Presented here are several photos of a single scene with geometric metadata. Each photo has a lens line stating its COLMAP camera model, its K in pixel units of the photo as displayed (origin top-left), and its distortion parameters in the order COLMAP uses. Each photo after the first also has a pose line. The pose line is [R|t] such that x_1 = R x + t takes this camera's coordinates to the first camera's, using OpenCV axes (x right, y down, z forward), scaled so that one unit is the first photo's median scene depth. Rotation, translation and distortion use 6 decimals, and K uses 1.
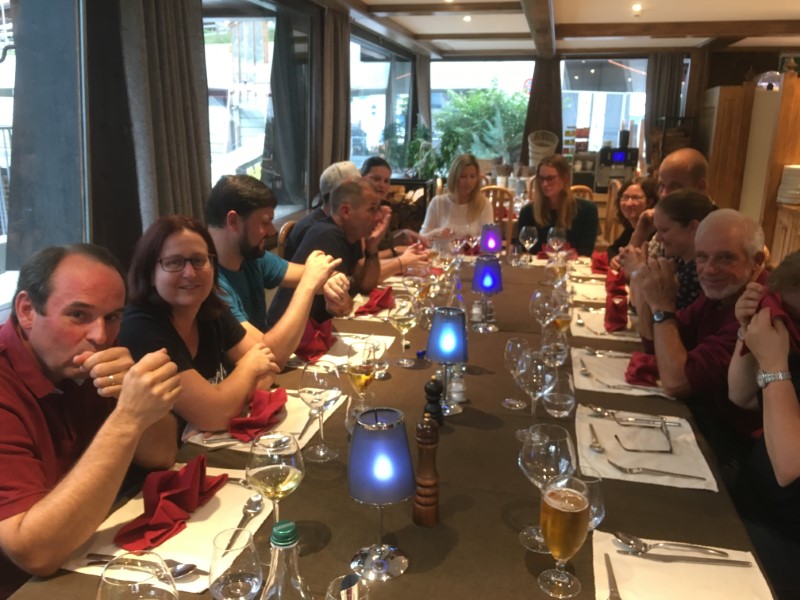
lens RADIAL K [[696.0, 0, 400.0], [0, 696.0, 300.0], [0, 0, 1]] dist [-0.007776, -0.005791]
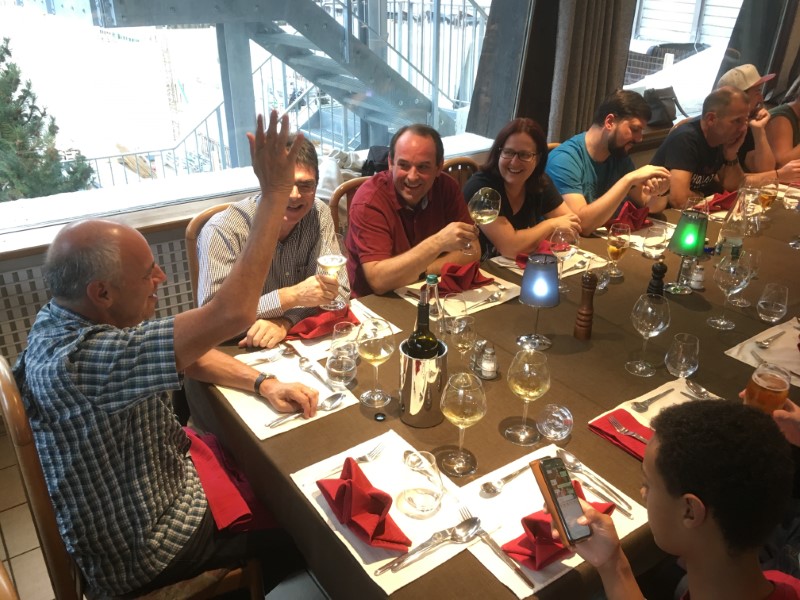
lens RADIAL K [[696.0, 0, 400.0], [0, 696.0, 300.0], [0, 0, 1]] dist [-0.007776, -0.005791]
pose [[0.758796, 0.285212, -0.585562, 0.498009], [-0.157962, 0.952771, 0.259375, -0.098971], [0.631883, -0.104316, 0.768012, -0.424039]]
